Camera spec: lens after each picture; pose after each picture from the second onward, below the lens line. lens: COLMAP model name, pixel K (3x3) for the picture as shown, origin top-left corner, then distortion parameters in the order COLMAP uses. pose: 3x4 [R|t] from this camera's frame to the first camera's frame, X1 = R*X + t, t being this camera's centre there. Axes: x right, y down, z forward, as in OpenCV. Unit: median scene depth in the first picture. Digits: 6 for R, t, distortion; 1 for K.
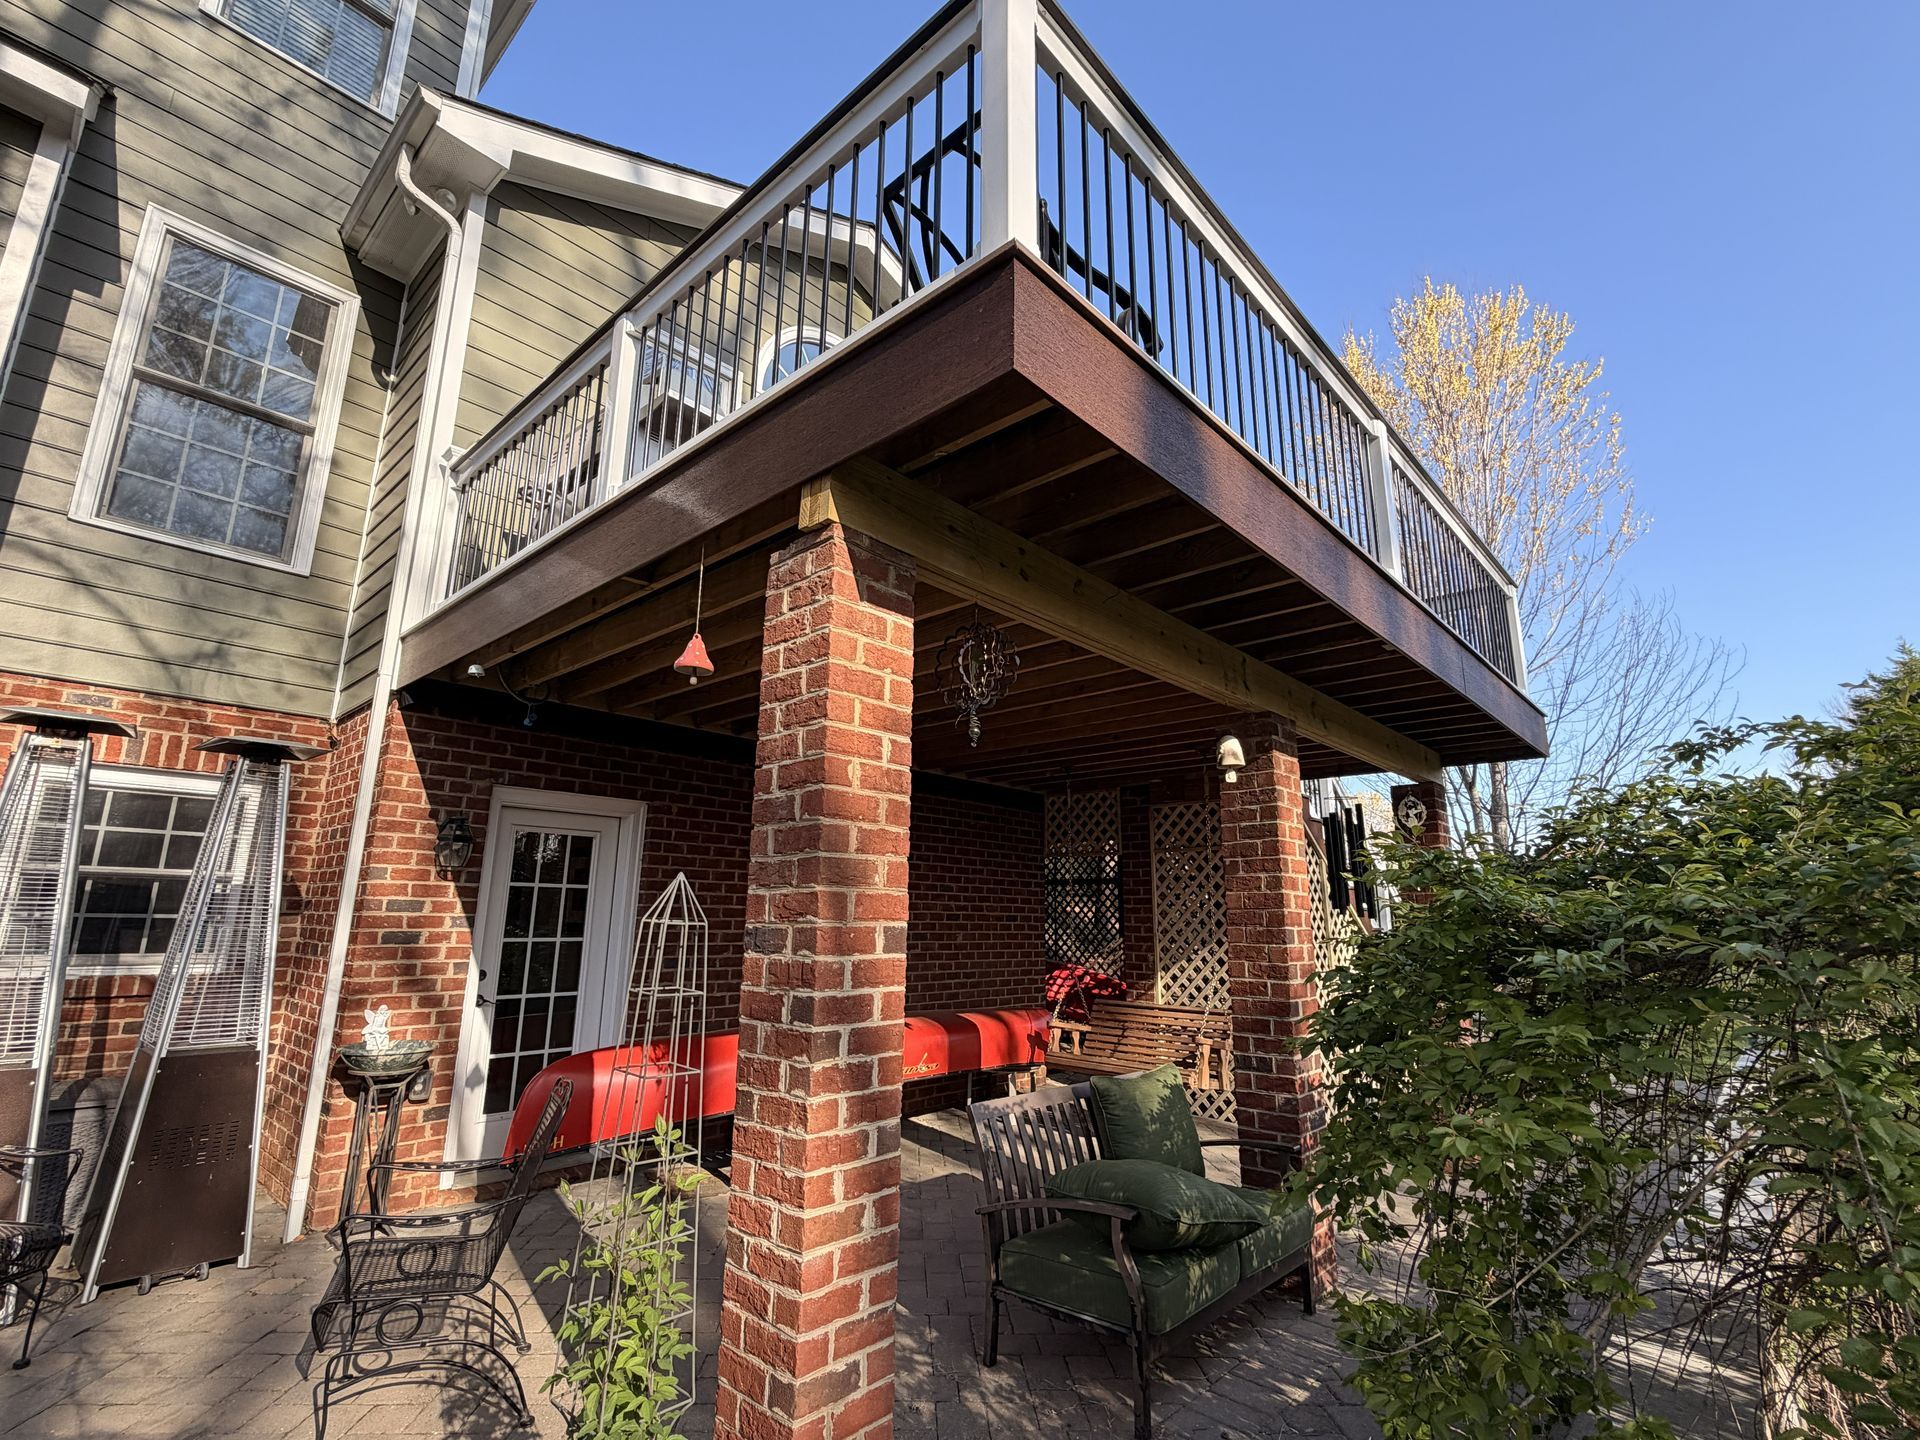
lens RADIAL K [[877.3, 0, 960.1], [0, 877.3, 716.4], [0, 0, 1]] dist [-0.000200, -0.000026]
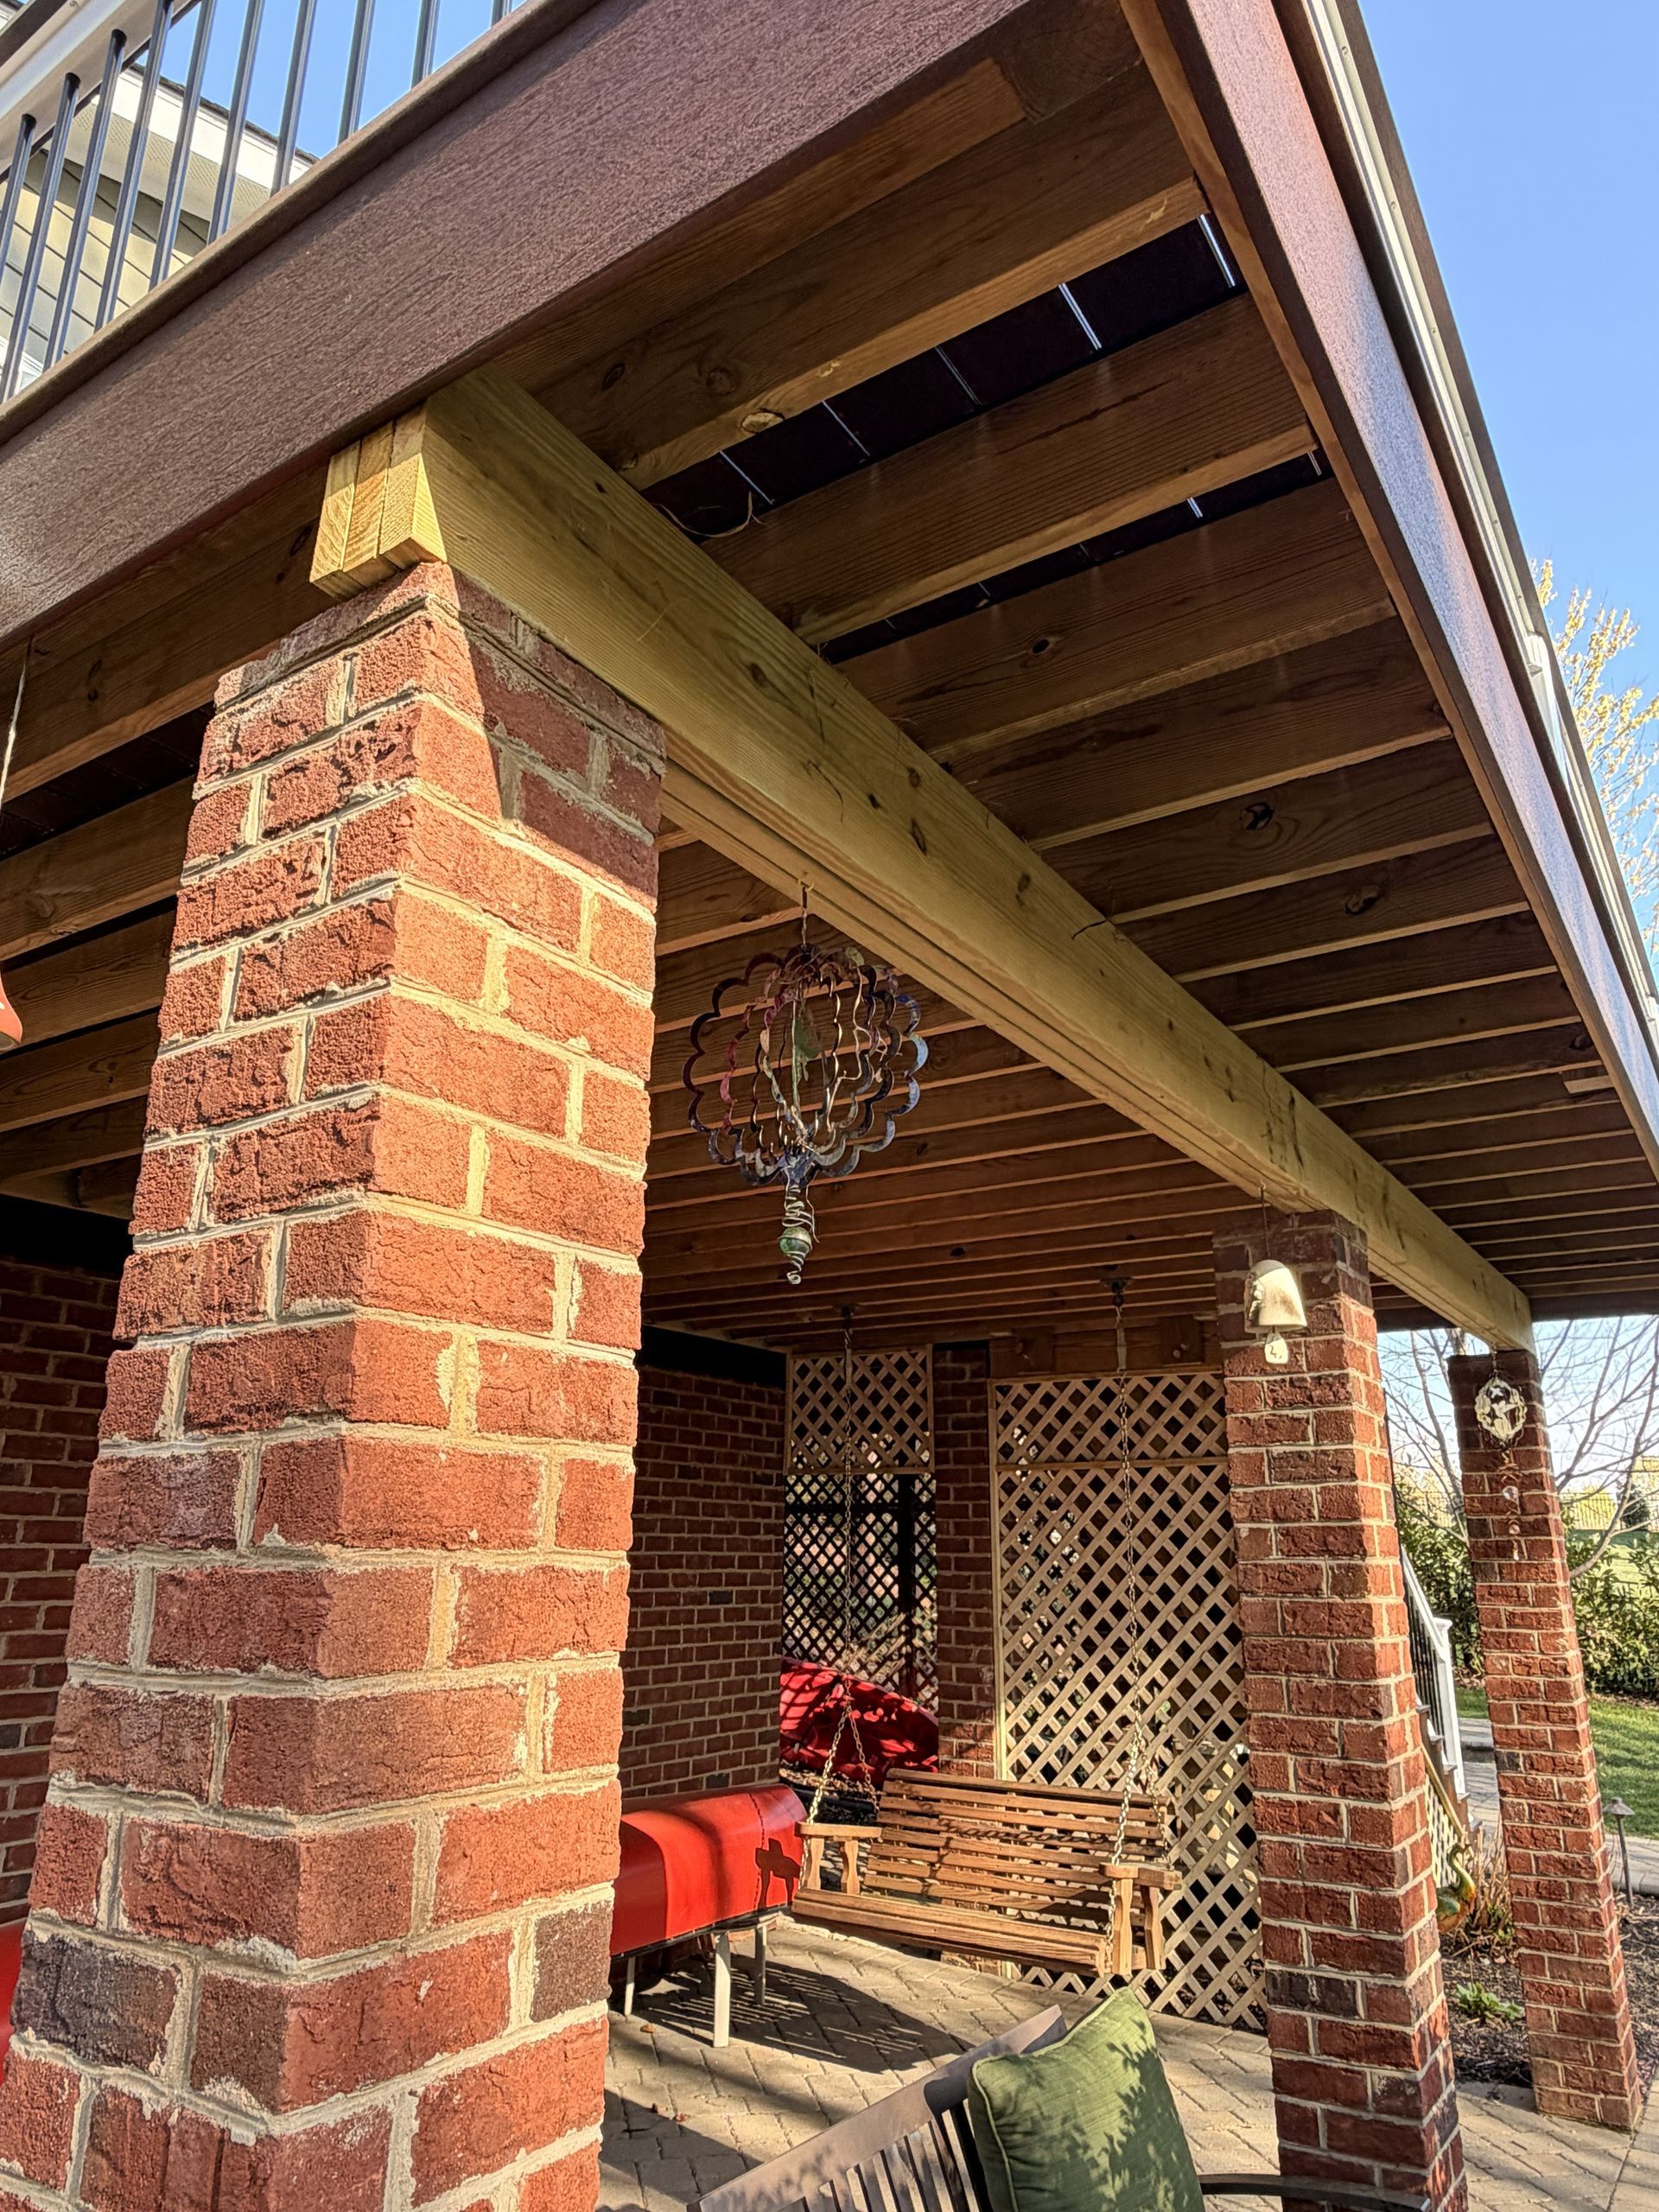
lens RADIAL K [[1446.9, 0, 833.9], [0, 1446.9, 1106.5], [0, 0, 1]] dist [-0.007285, 0.002018]
pose [[0.986759, 0.042998, 0.156390, -0.071447], [-0.032213, 0.996966, -0.070853, 0.004298], [-0.158963, 0.064877, 0.985151, 0.469605]]
